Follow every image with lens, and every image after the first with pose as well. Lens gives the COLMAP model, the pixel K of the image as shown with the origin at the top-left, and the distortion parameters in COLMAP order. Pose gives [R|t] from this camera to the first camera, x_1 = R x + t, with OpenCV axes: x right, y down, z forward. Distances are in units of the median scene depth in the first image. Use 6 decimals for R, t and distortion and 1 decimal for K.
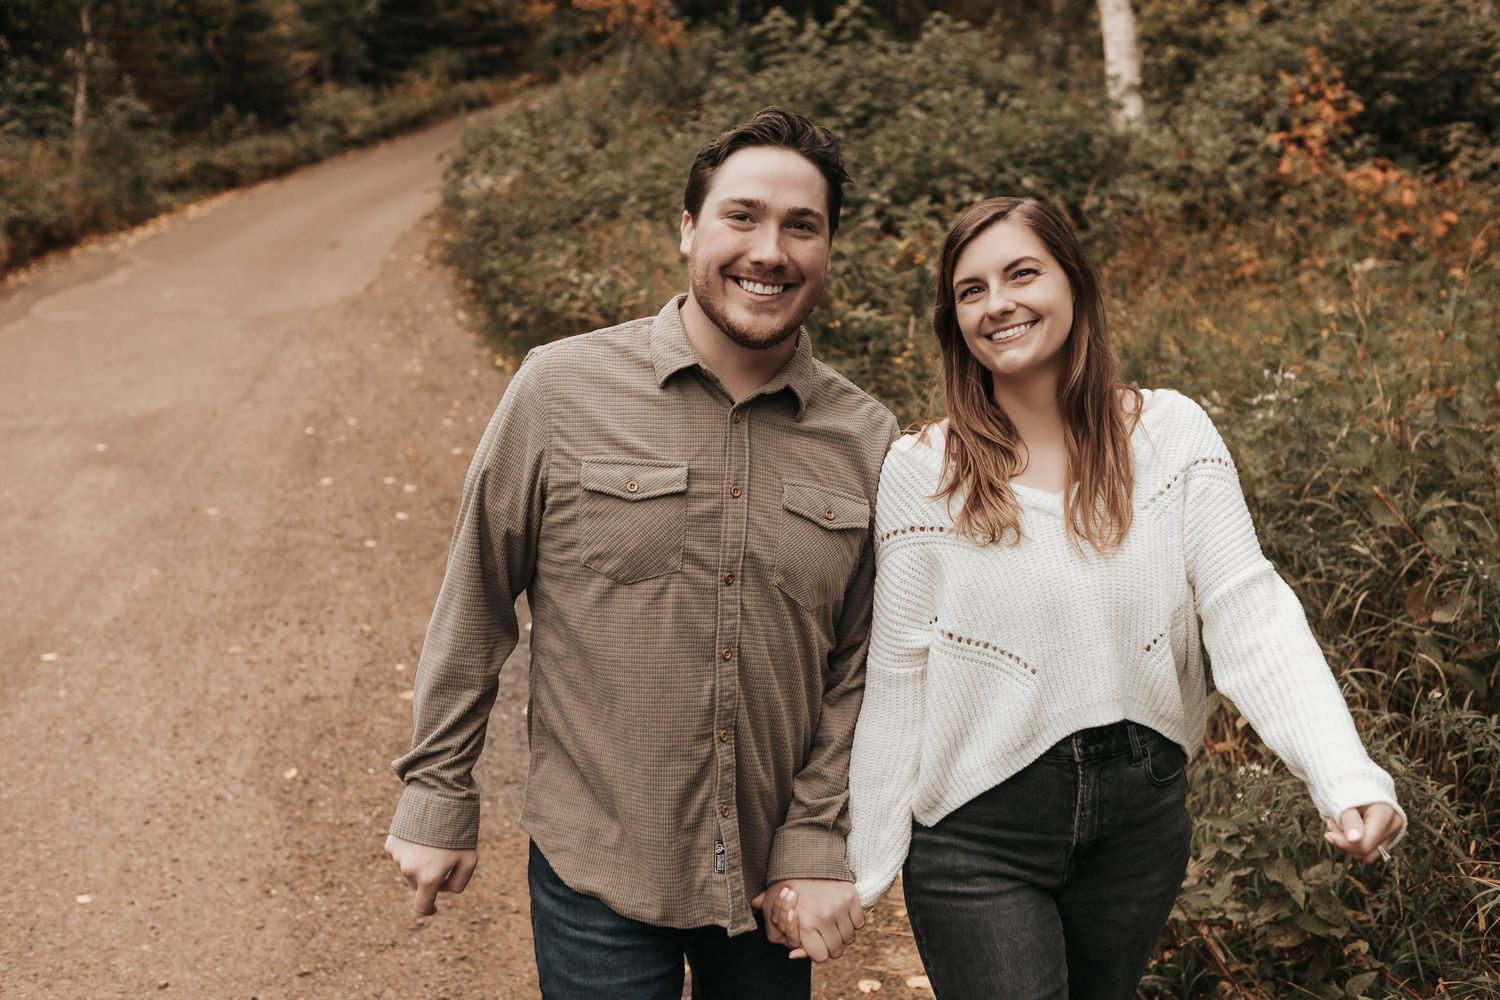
lens RADIAL K [[1683.7, 0, 750.0], [0, 1683.7, 500.0], [0, 0, 1]] dist [-0.039709, 0.033436]
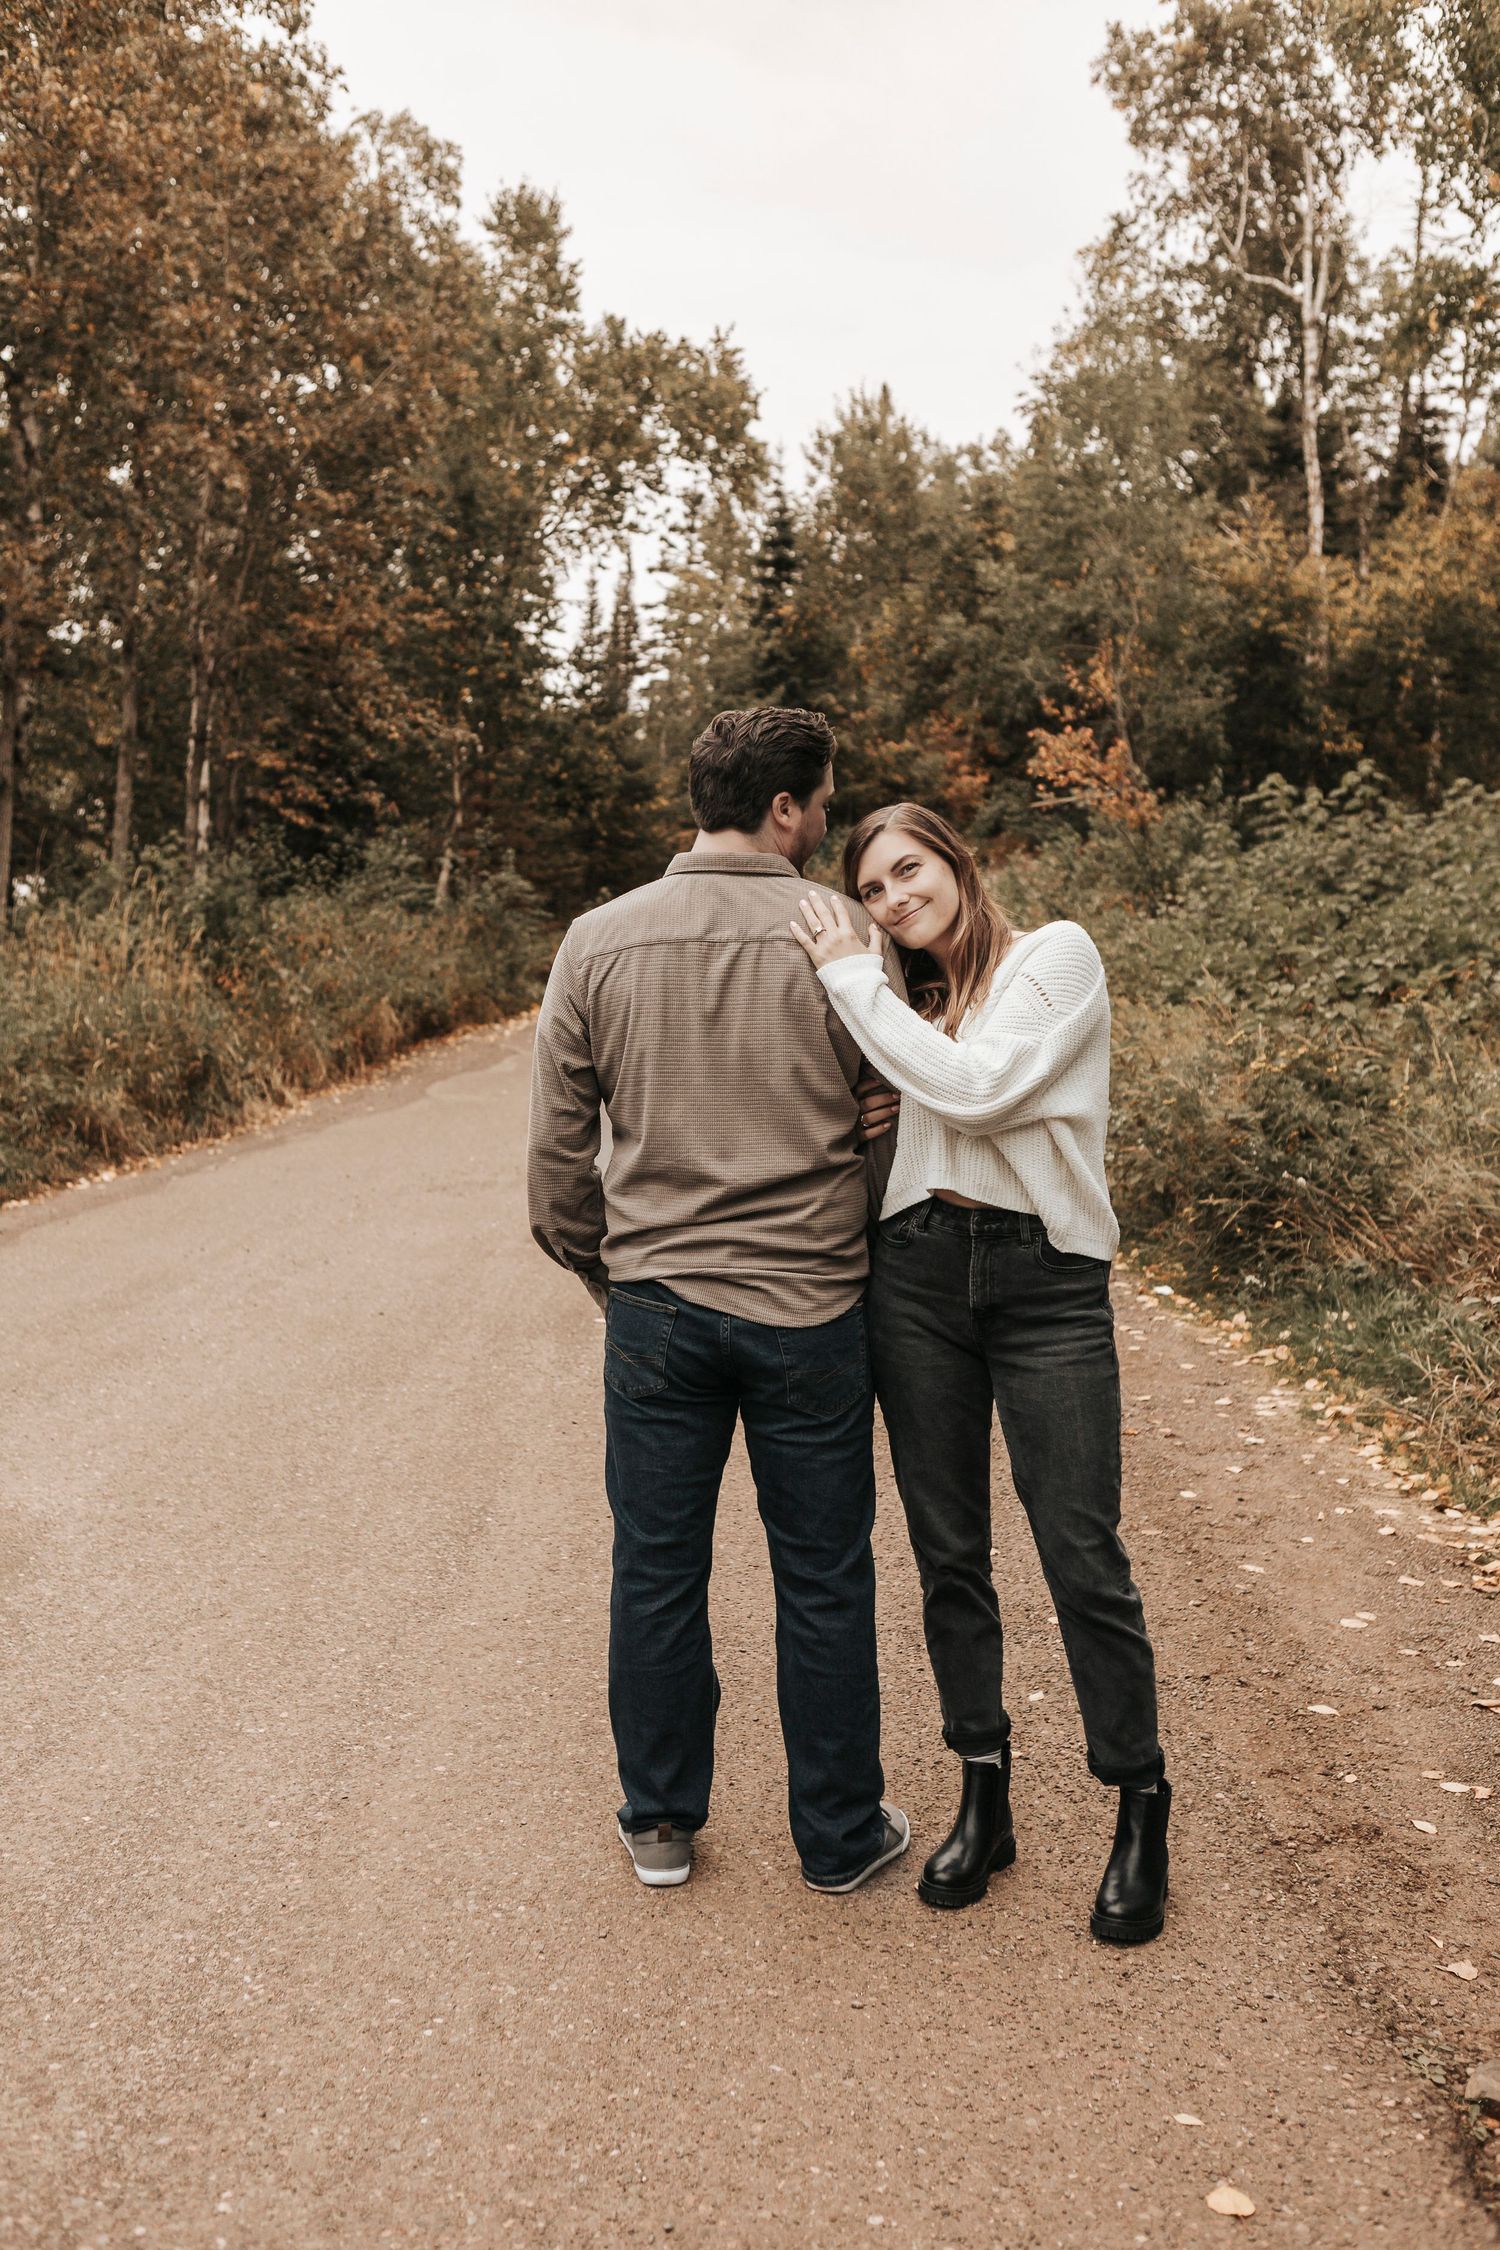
lens RADIAL K [[2261.0, 0, 750.0], [0, 2261.0, 1125.0], [0, 0, 1]] dist [-0.027409, 0.022735]
pose [[0.978700, 0.033566, -0.202531, -0.007828], [-0.060608, 0.989812, -0.128835, 0.062725], [0.196143, 0.138366, 0.970764, -0.191046]]
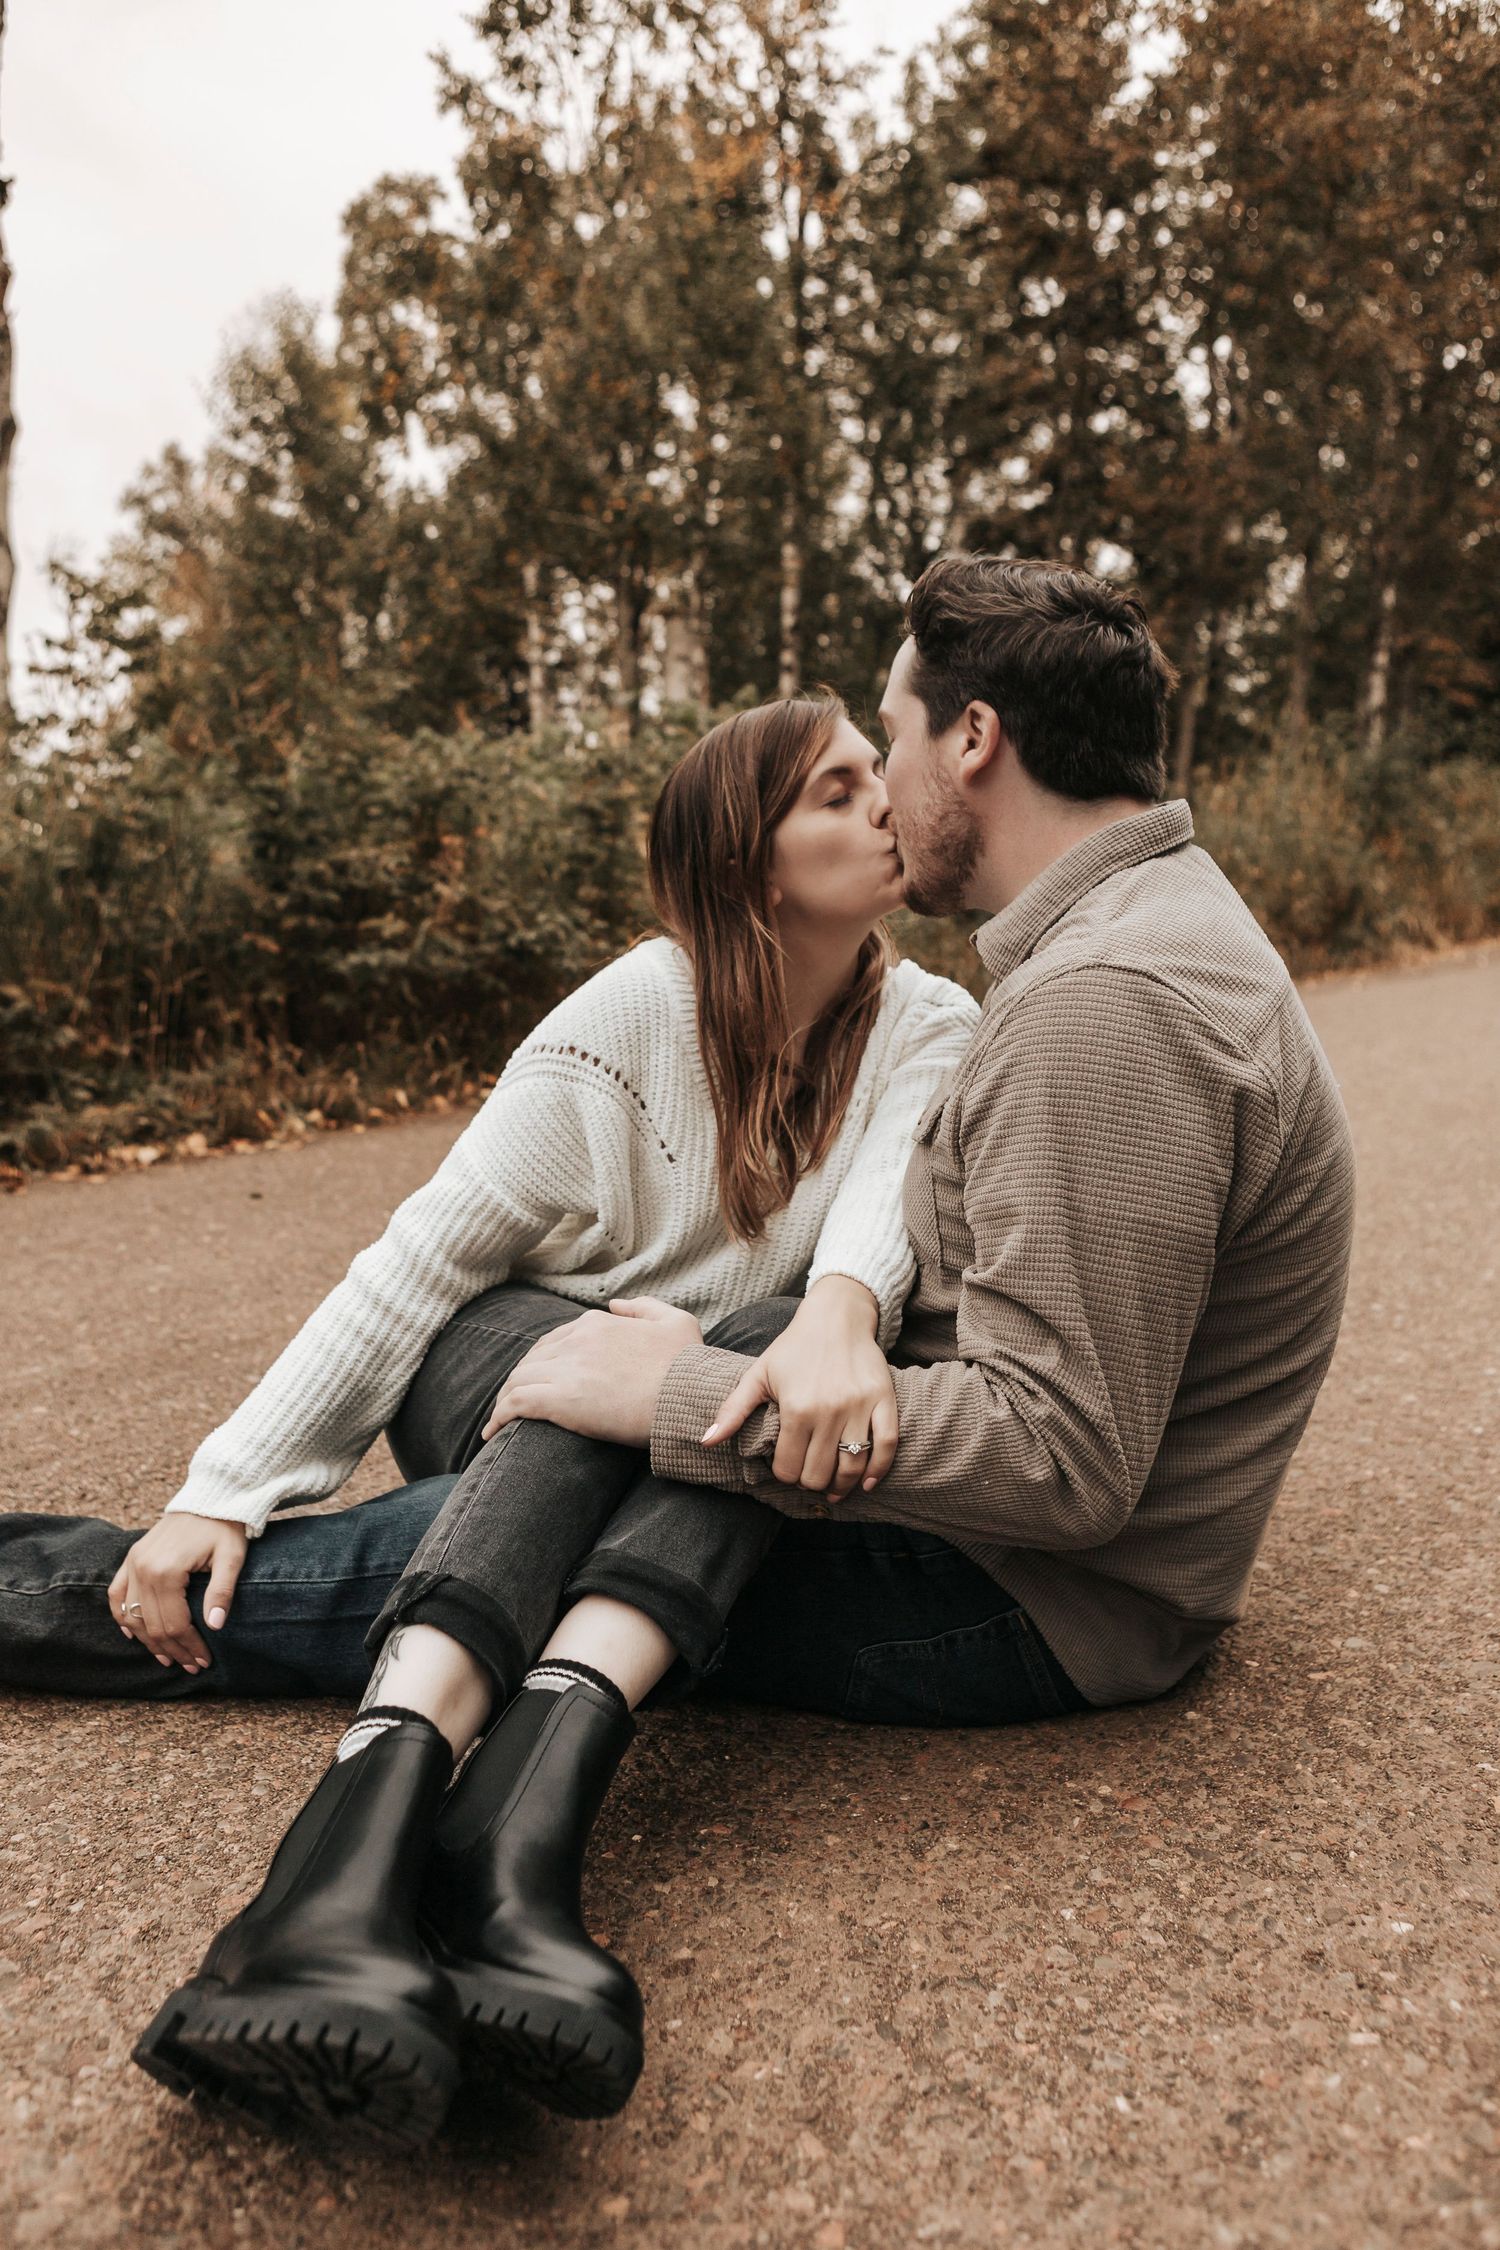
lens RADIAL K [[1669.9, 0, 750.0], [0, 1669.9, 1125.0], [0, 0, 1]] dist [0.006090, 0.001759]
pose [[0.694483, 0.102199, -0.712214, -0.101953], [-0.152366, 0.988301, -0.006757, 0.071039], [0.703191, 0.113210, 0.701930, 0.053493]]
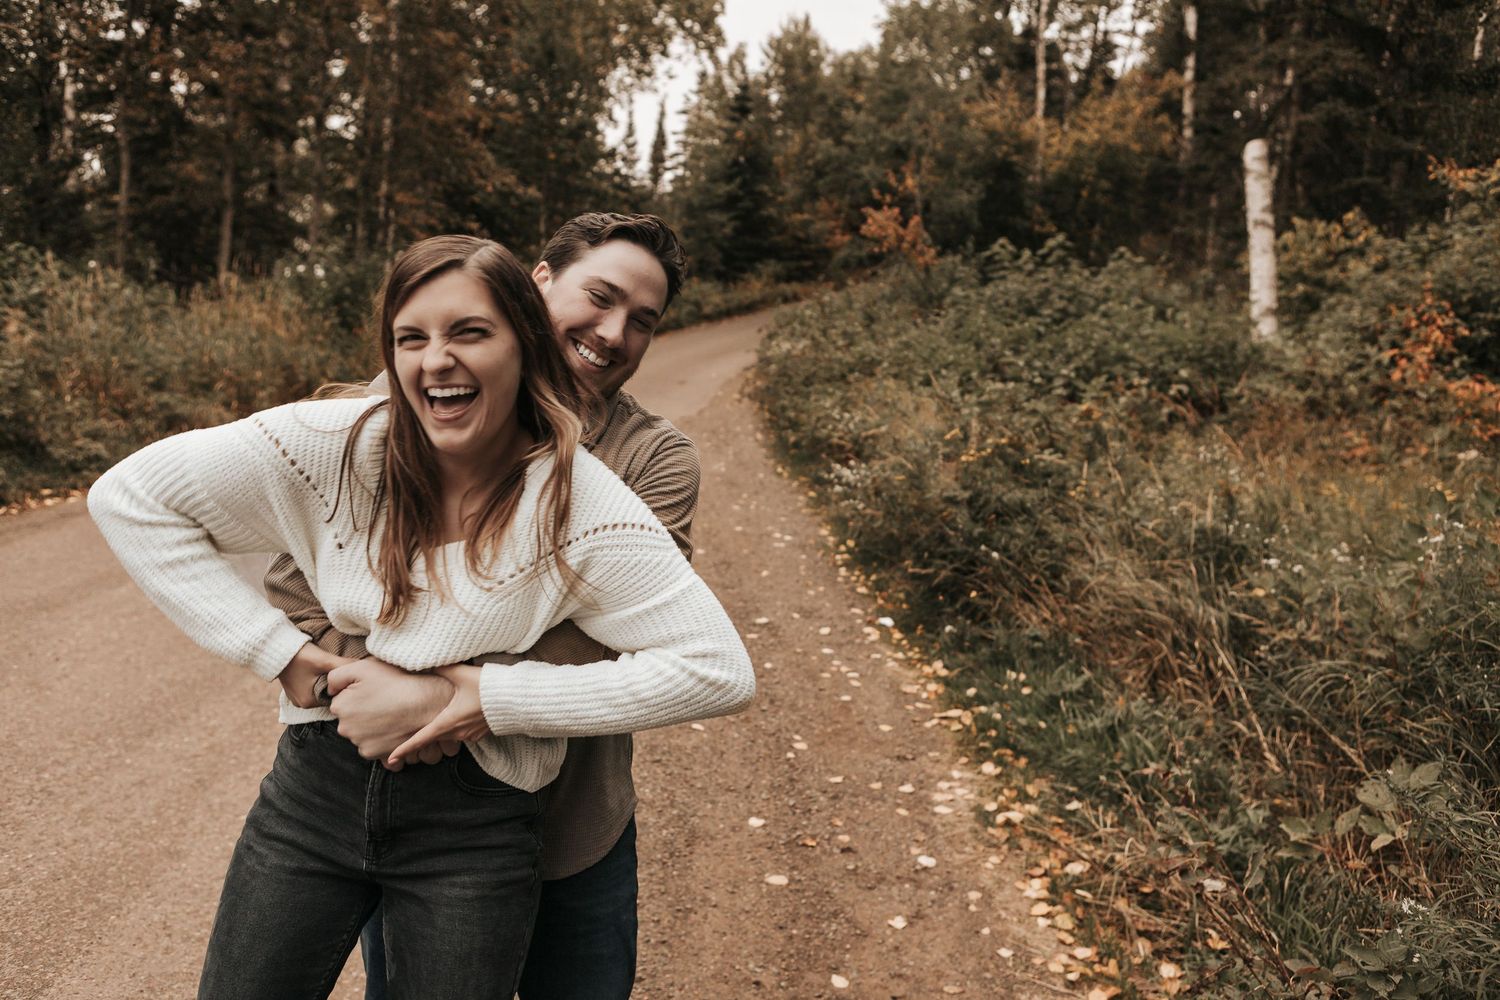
lens RADIAL K [[1143.0, 0, 750.0], [0, 1143.0, 500.0], [0, 0, 1]] dist [0.003640, -0.002015]
pose [[0.978837, 0.100024, -0.178529, 0.001334], [-0.111345, 0.992284, -0.054536, -0.001304], [0.171697, 0.073260, 0.982422, 0.046353]]
